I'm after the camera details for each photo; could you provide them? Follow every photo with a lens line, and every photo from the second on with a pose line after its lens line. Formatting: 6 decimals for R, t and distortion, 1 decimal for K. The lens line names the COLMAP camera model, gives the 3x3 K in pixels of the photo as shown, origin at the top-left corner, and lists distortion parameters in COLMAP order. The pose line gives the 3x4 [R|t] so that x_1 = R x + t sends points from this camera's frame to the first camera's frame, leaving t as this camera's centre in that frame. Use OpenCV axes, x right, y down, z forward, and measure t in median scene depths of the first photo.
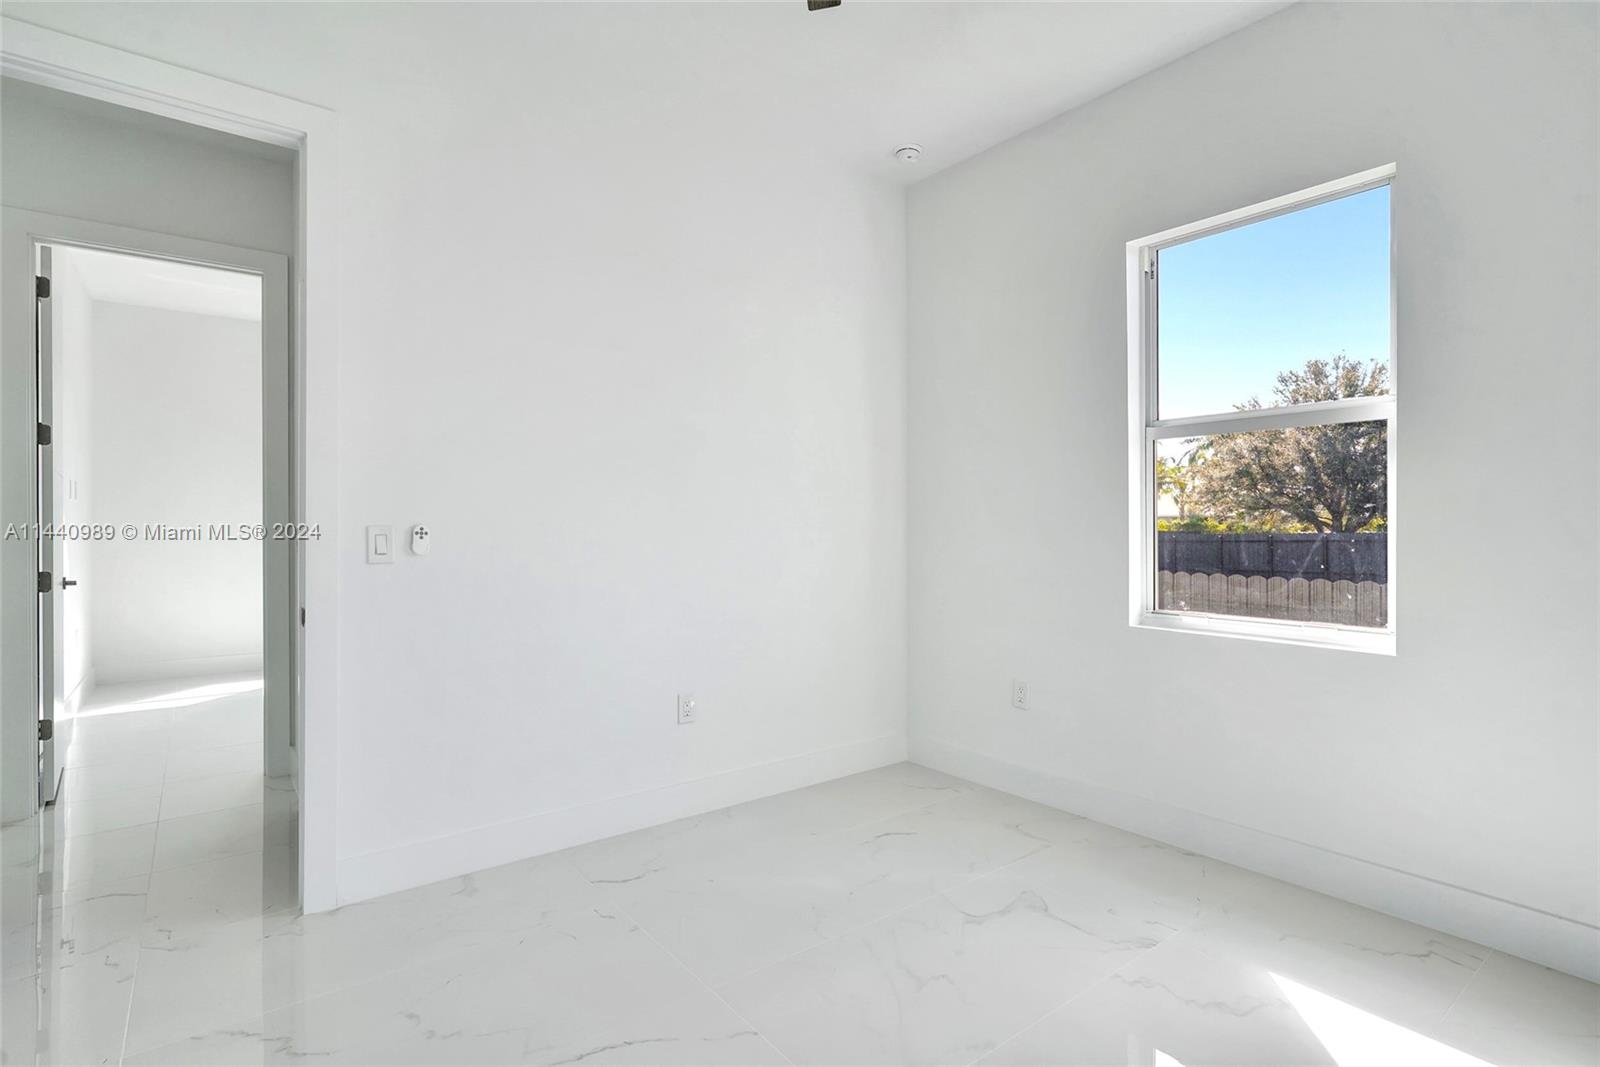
lens RADIAL K [[794.1, 0, 807.1], [0, 794.1, 531.0], [0, 0, 1]] dist [0.017581, 0.005588]
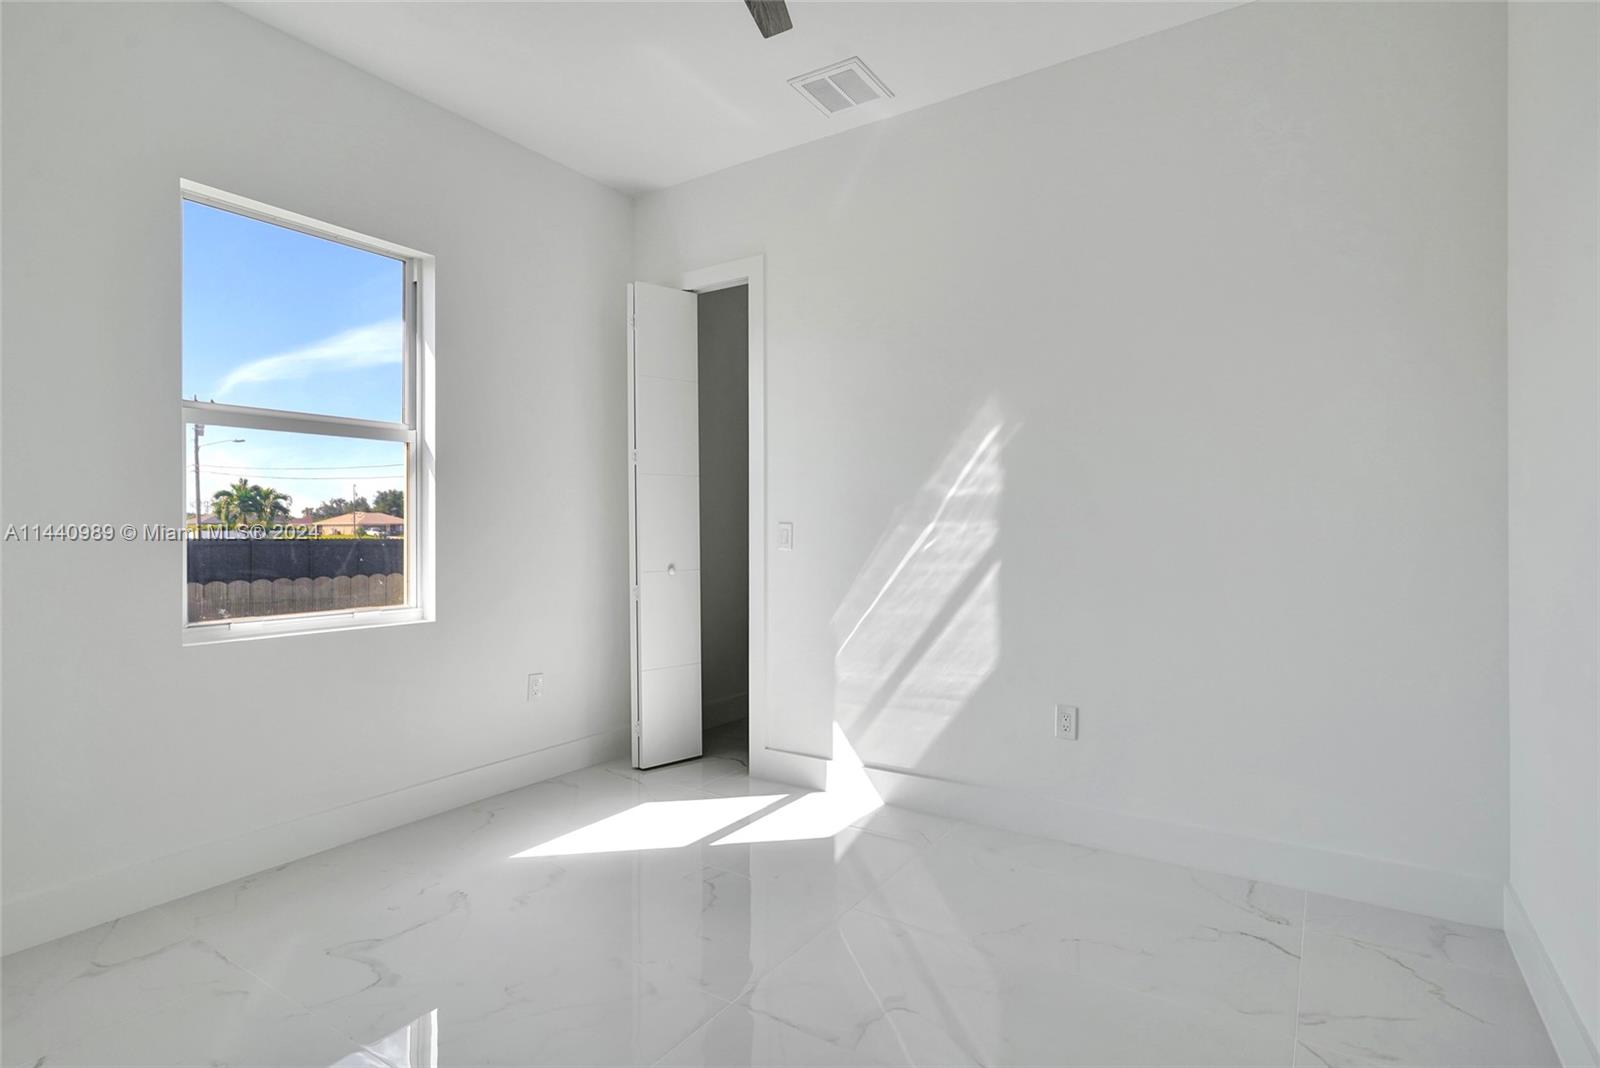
lens RADIAL K [[794.1, 0, 806.3], [0, 794.1, 535.6], [0, 0, 1]] dist [0.017581, 0.005588]
pose [[-0.309825, -0.001086, 0.950793, -0.776326], [0.006125, 0.999976, 0.003138, 0.010265], [-0.950774, 0.006796, -0.309811, 0.866624]]
